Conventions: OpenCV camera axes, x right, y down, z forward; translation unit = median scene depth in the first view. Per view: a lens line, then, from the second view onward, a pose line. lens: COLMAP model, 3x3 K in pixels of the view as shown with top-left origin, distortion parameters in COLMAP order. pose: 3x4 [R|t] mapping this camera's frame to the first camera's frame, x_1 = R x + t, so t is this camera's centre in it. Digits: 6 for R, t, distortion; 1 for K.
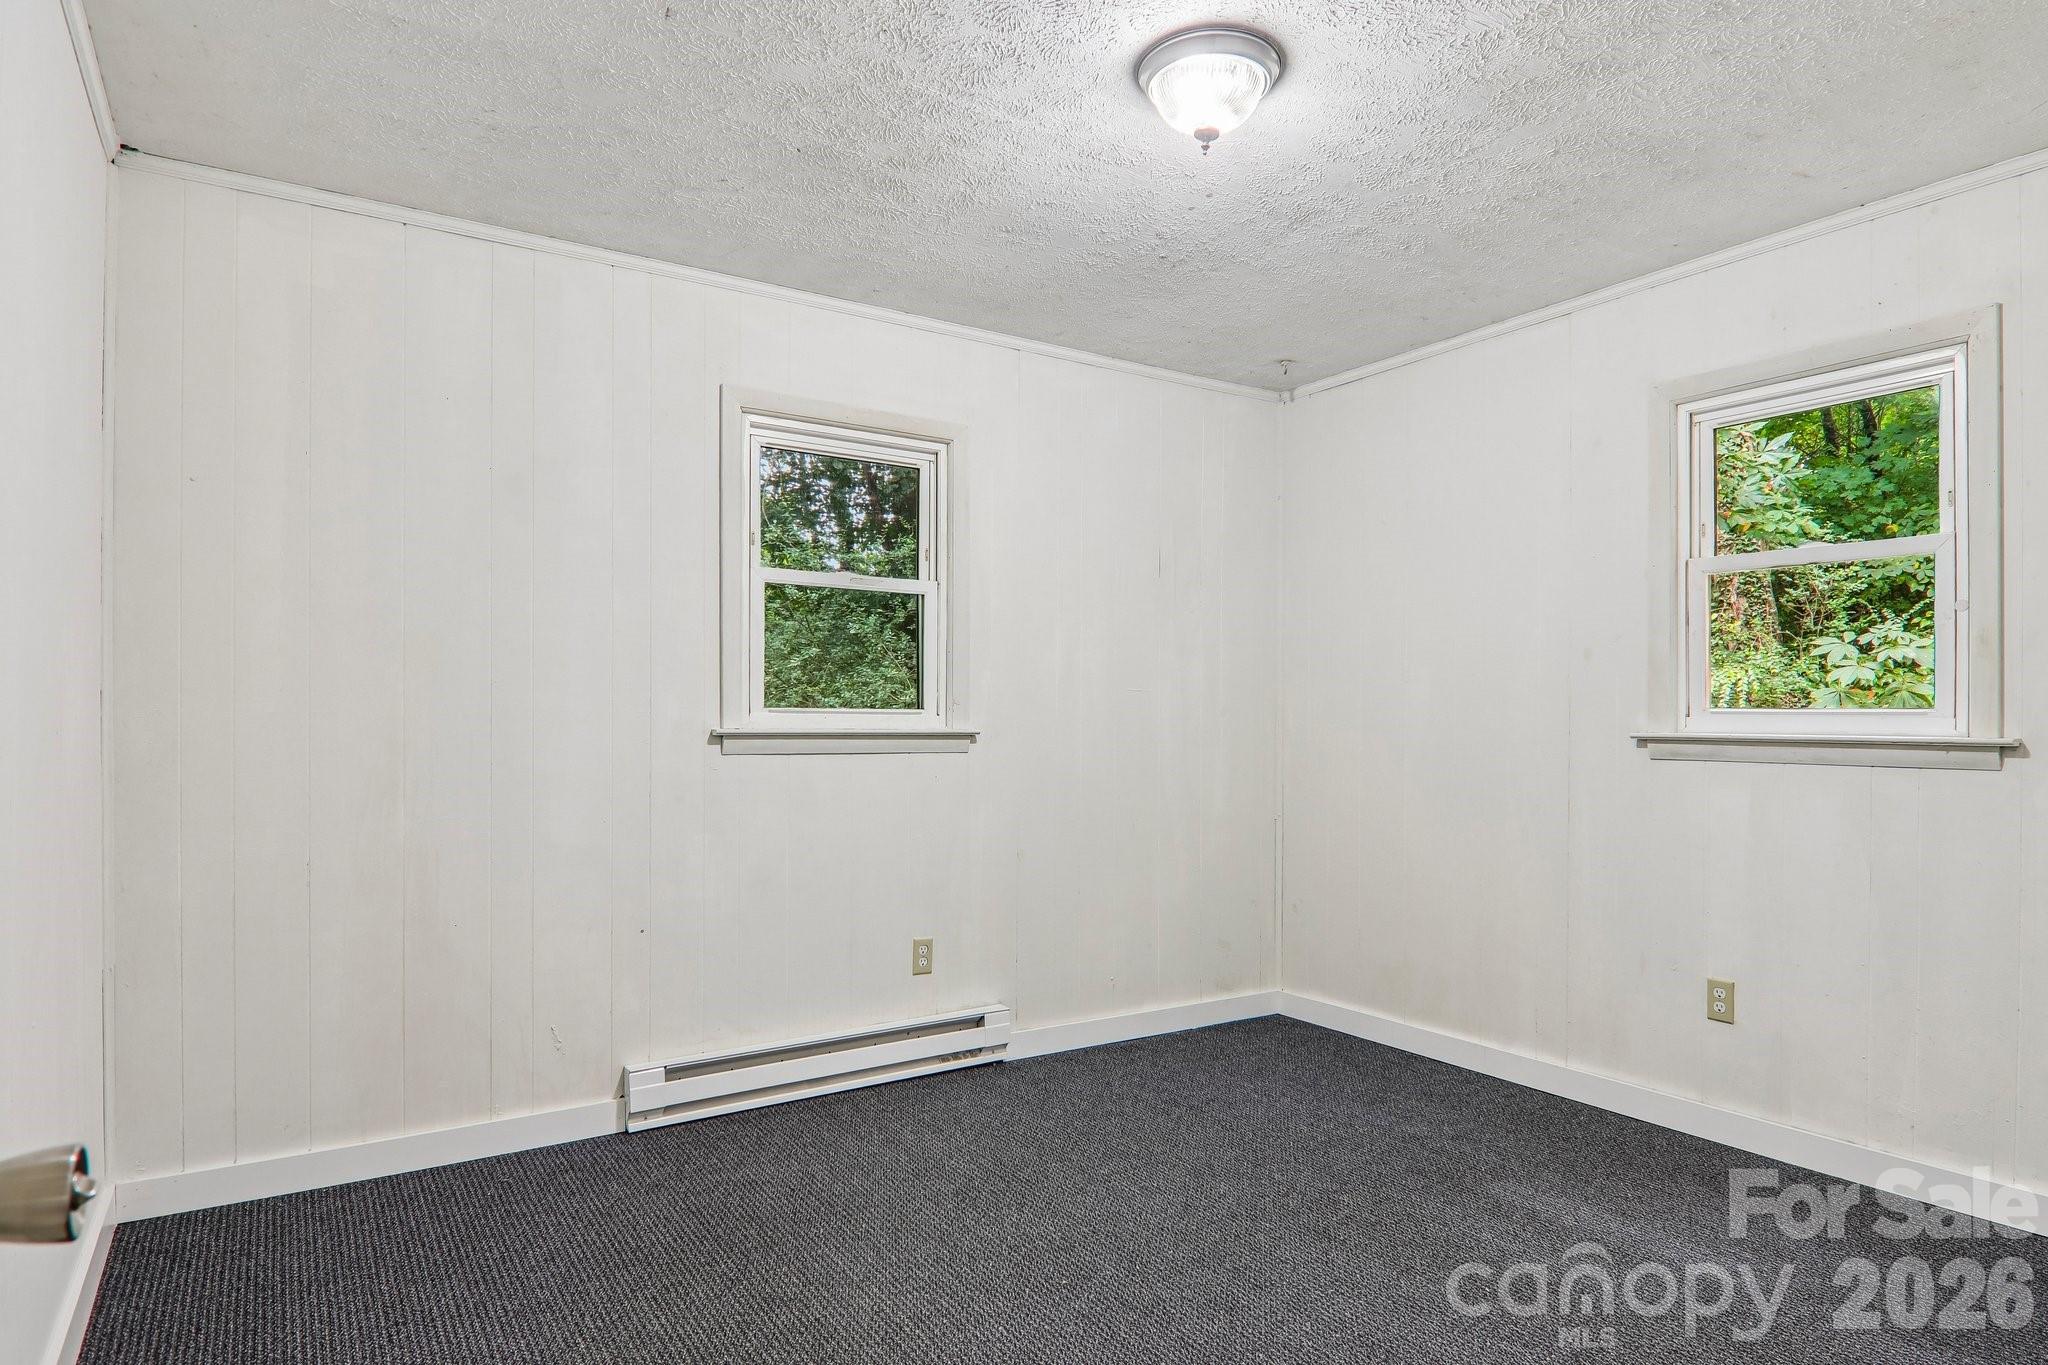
lens RADIAL K [[1172.7, 0, 1031.6], [0, 1172.7, 772.7], [0, 0, 1]] dist [0.004482, -0.013265]
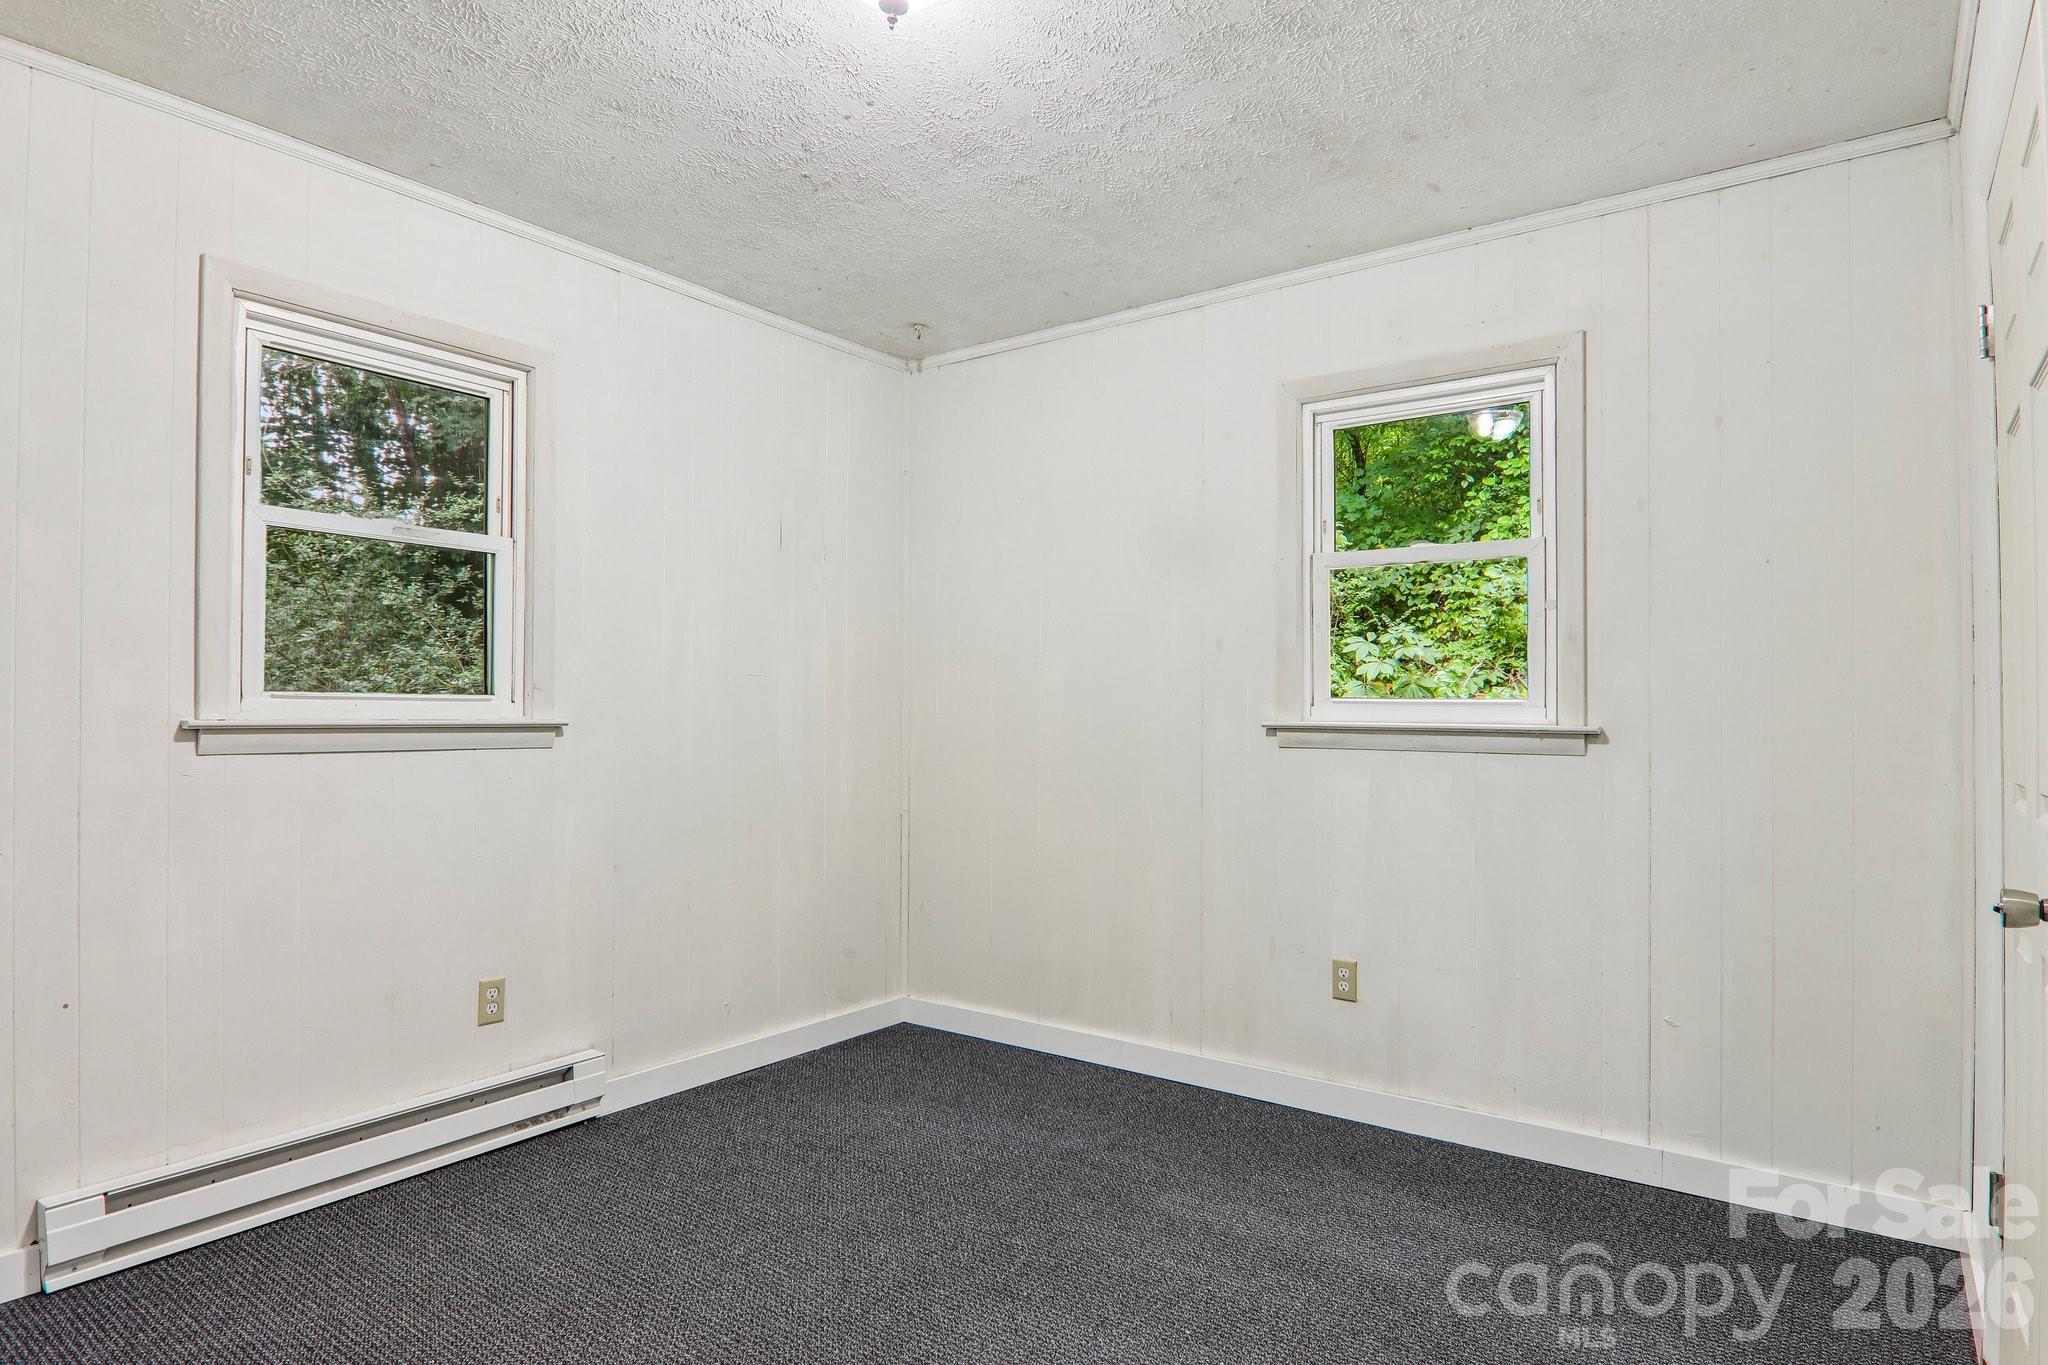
lens RADIAL K [[1146.6, 0, 1029.4], [0, 1146.6, 720.5], [0, 0, 1]] dist [0.008045, -0.023660]
pose [[0.933594, -0.002407, 0.358325, -0.031013], [0.014642, 0.999399, -0.031436, -0.006197], [-0.358033, 0.034595, 0.933068, 0.131301]]
